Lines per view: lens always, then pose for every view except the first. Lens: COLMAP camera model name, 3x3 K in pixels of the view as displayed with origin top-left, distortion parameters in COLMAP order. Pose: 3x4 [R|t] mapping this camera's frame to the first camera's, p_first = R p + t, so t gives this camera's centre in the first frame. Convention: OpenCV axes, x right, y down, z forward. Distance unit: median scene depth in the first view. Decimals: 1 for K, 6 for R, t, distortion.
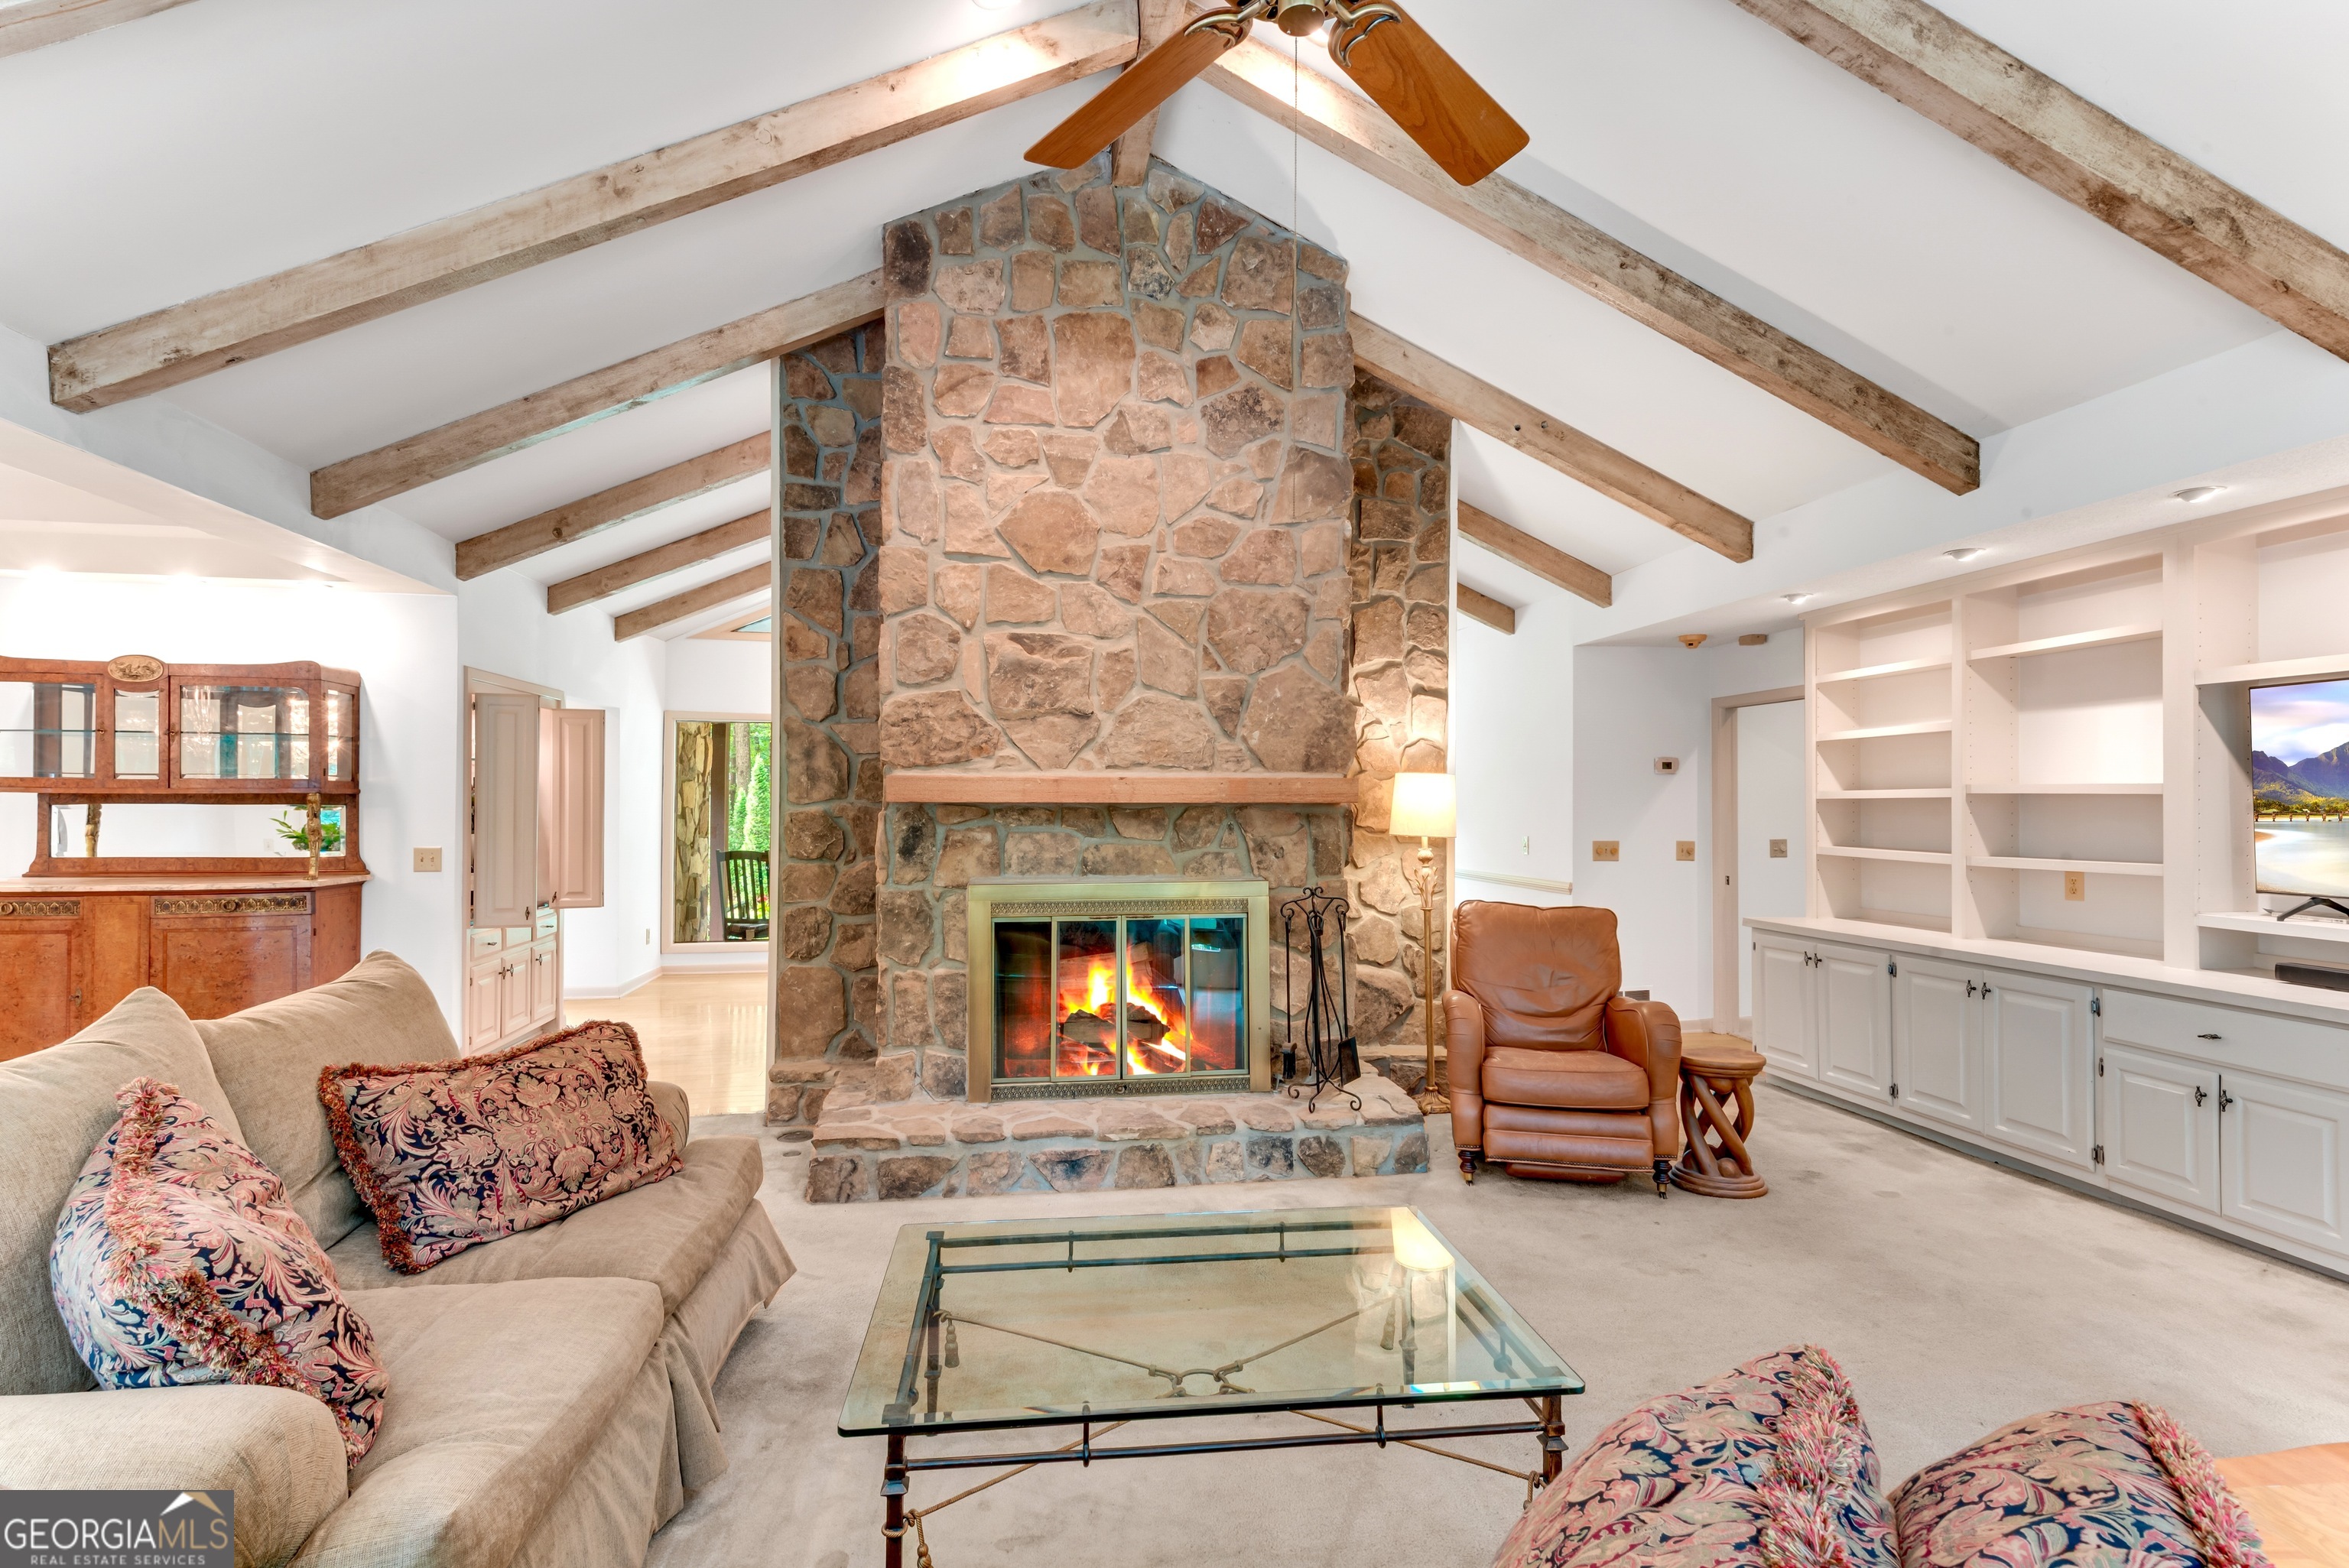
lens RADIAL K [[1124.9, 0, 1162.3], [0, 1124.9, 786.6], [0, 0, 1]] dist [0.021878, -0.000862]
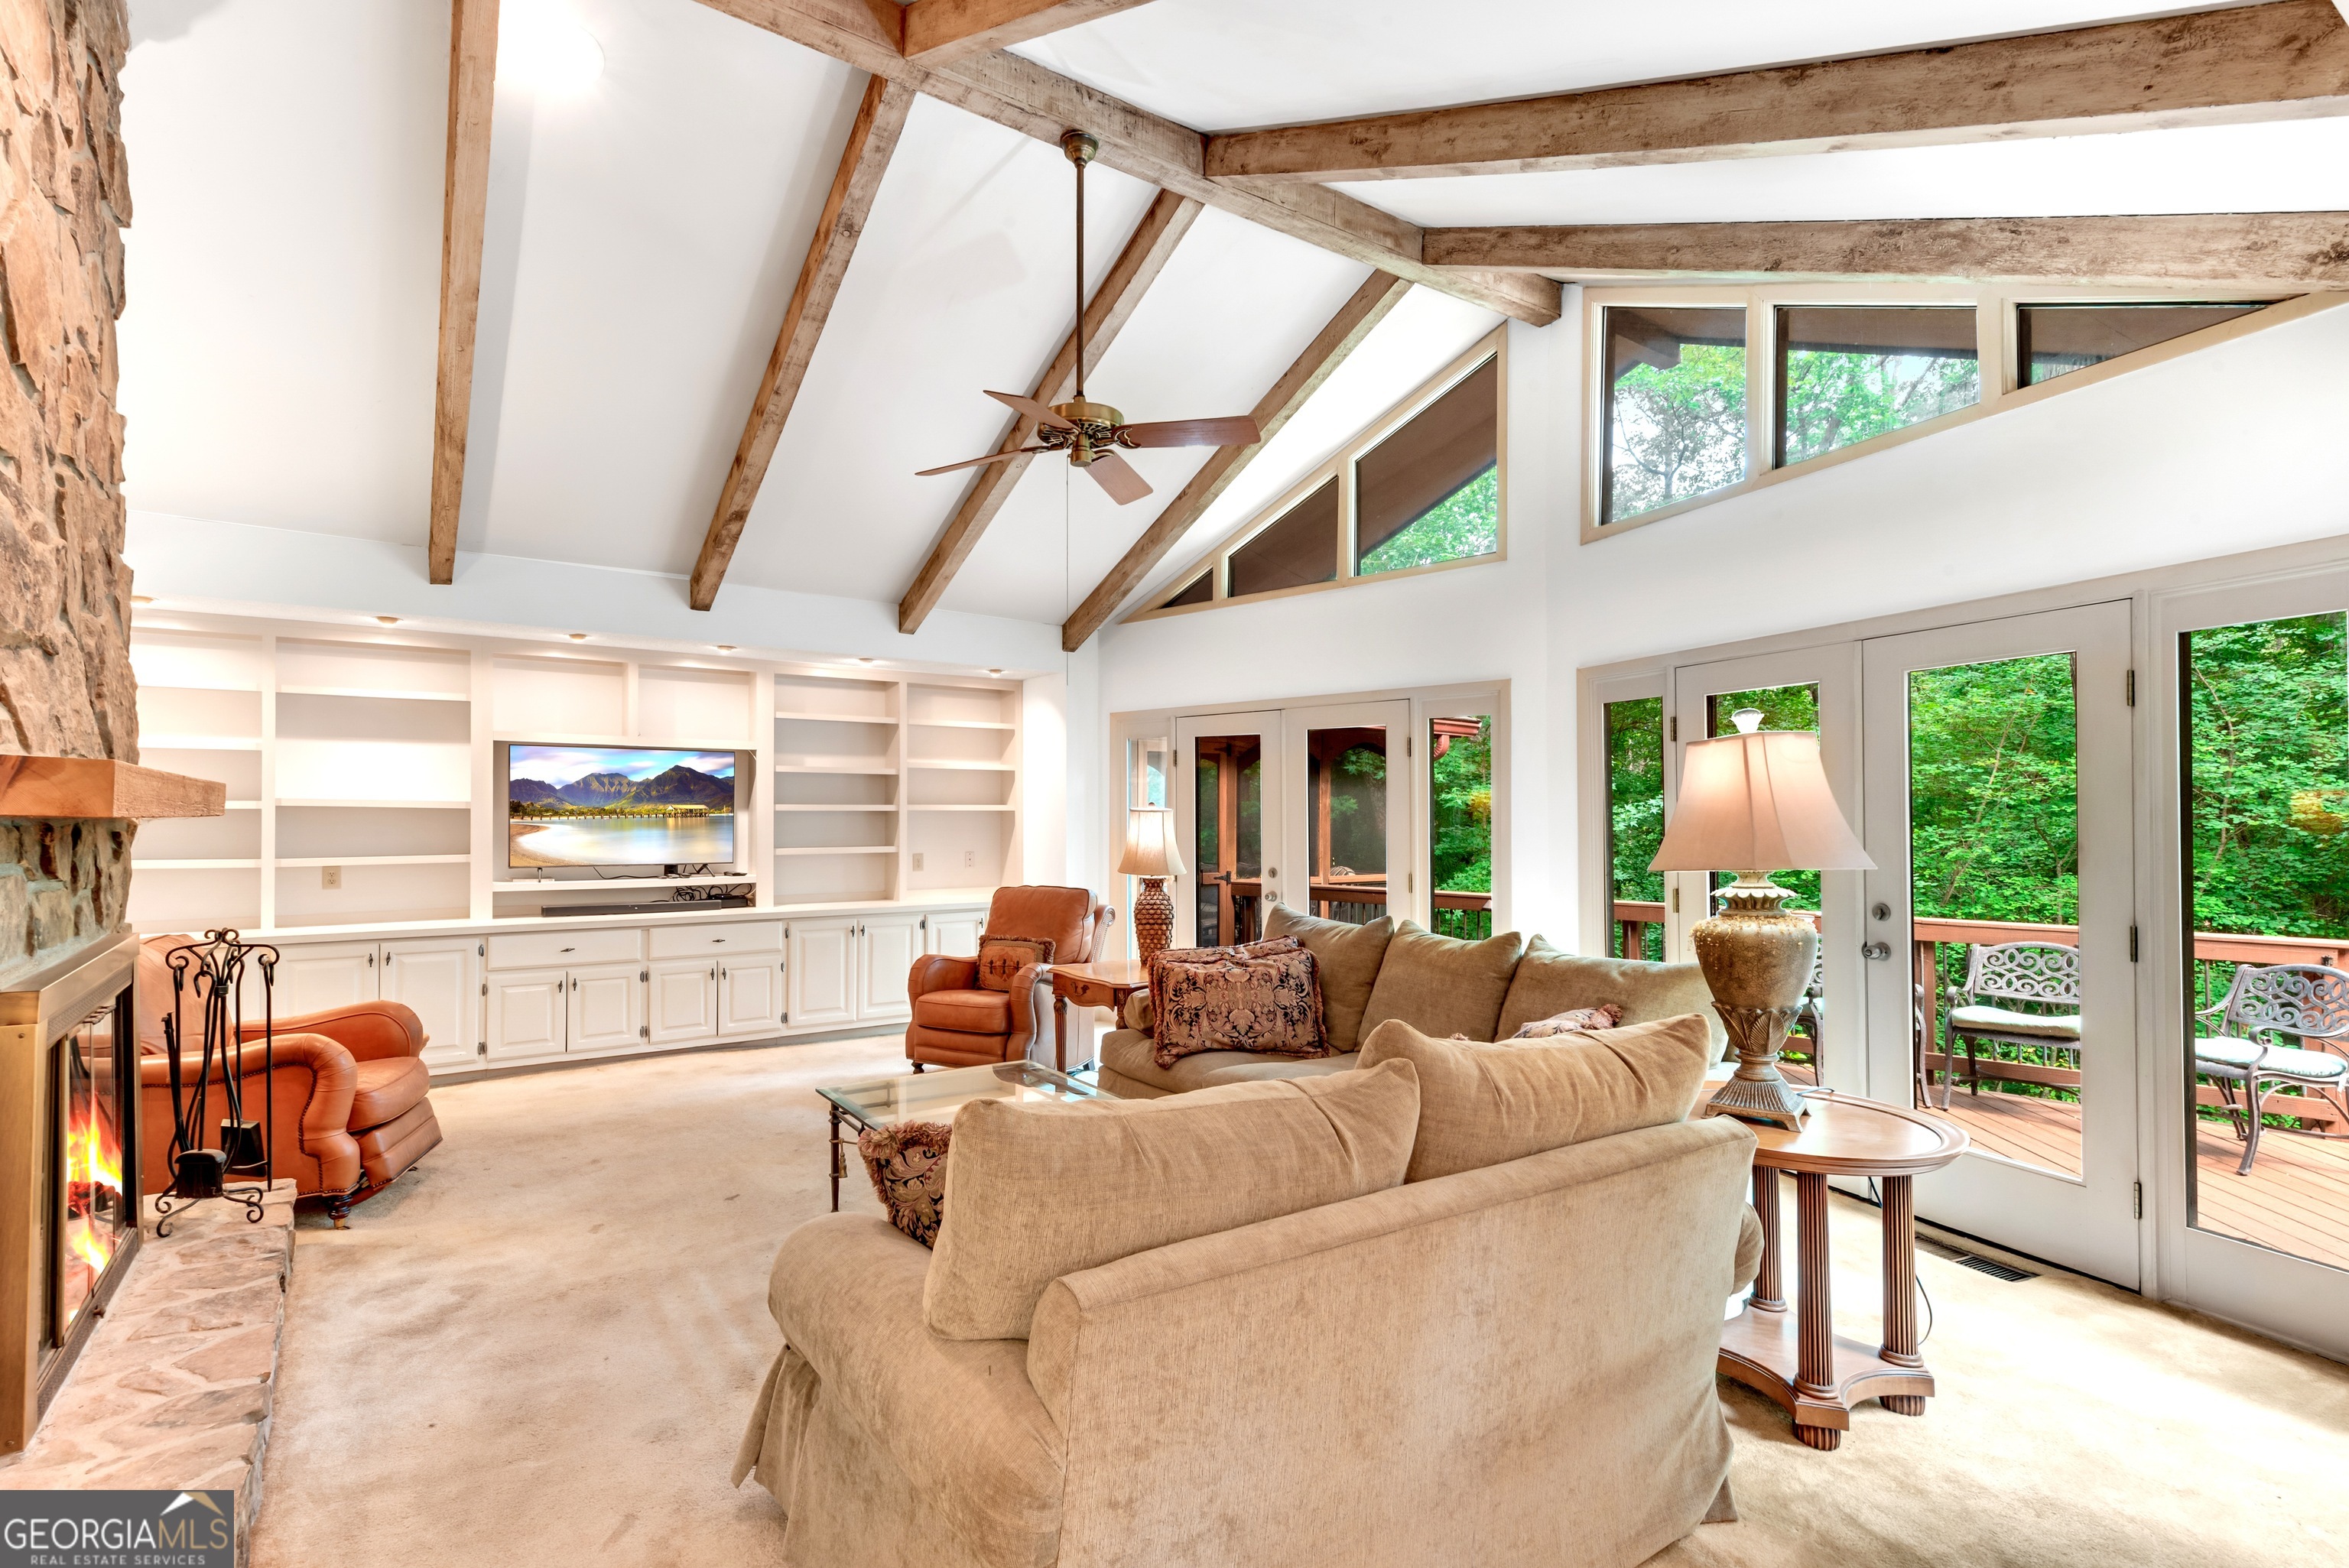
lens RADIAL K [[1124.9, 0, 1157.6], [0, 1124.9, 782.8], [0, 0, 1]] dist [0.021878, -0.000862]
pose [[-0.427461, 0.020977, 0.903790, -0.735411], [-0.000108, 0.999730, -0.023254, 0.010063], [-0.904034, -0.010038, -0.427343, 0.696996]]
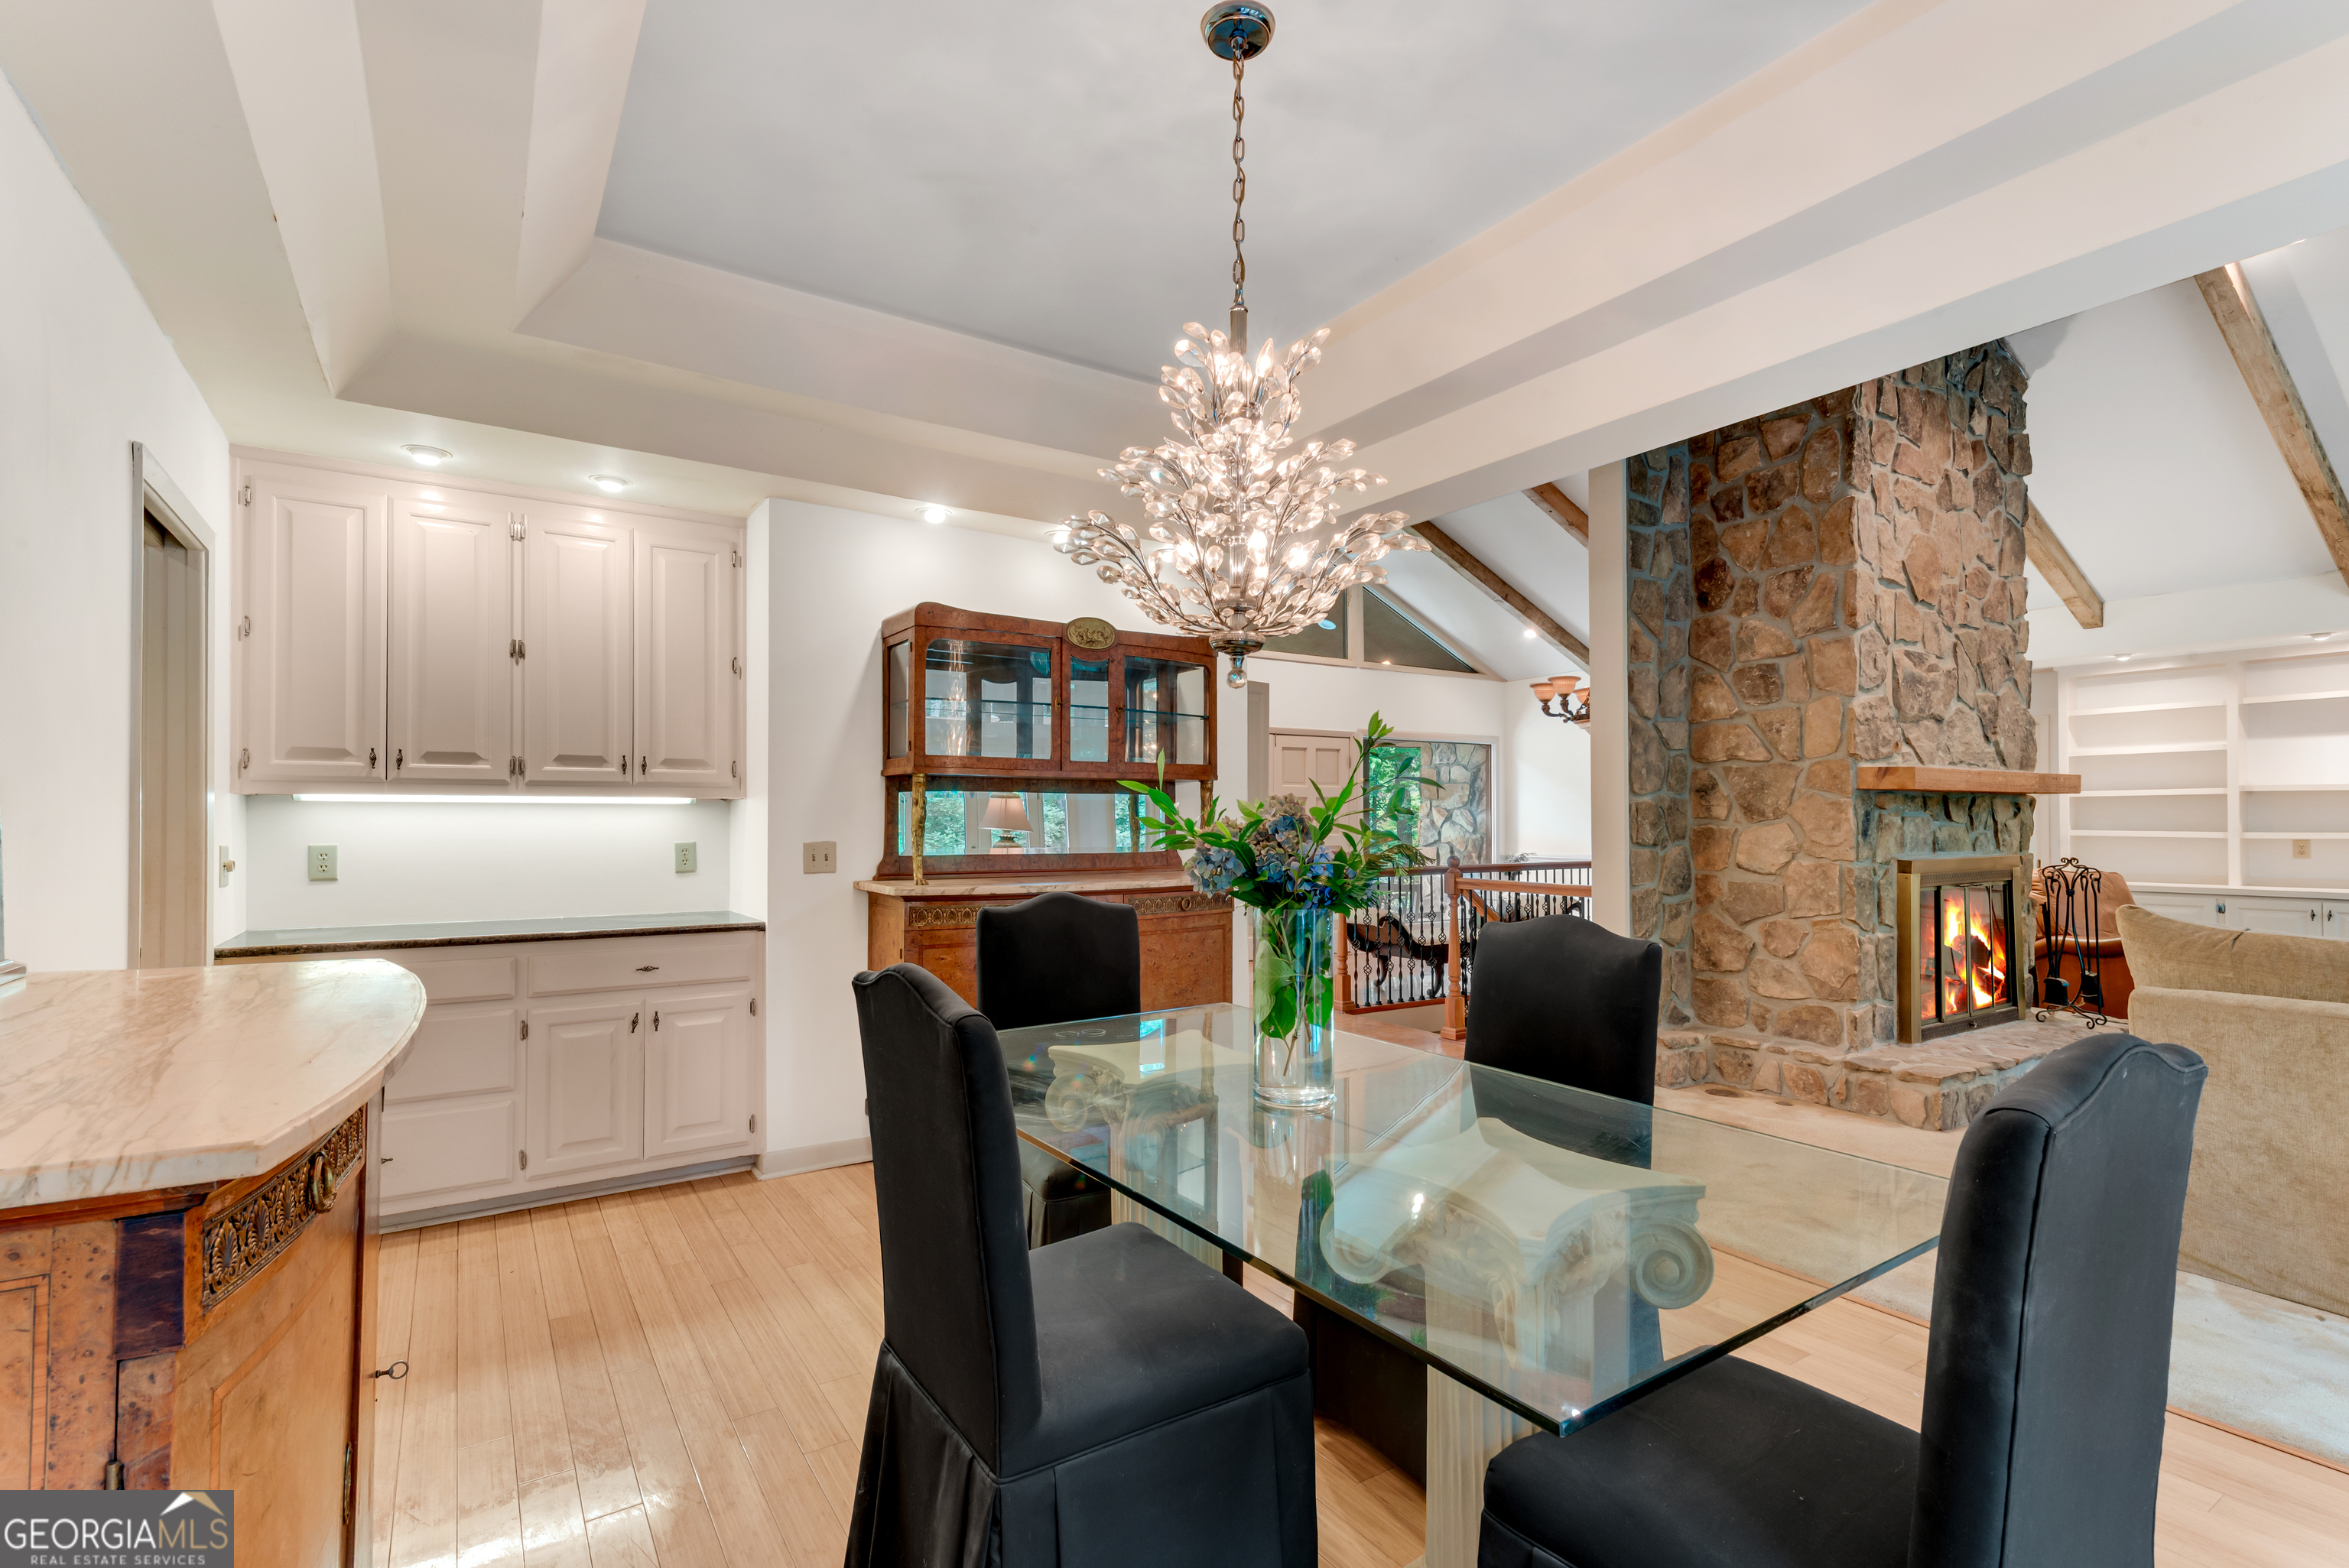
lens RADIAL K [[1082.8, 0, 1154.2], [0, 1082.8, 800.4], [0, 0, 1]] dist [0.020227, -0.000218]
pose [[0.914945, 0.003131, 0.403566, -1.234937], [-0.000198, 0.999973, -0.007309, 0.030380], [-0.403578, 0.006608, 0.914922, 0.240333]]
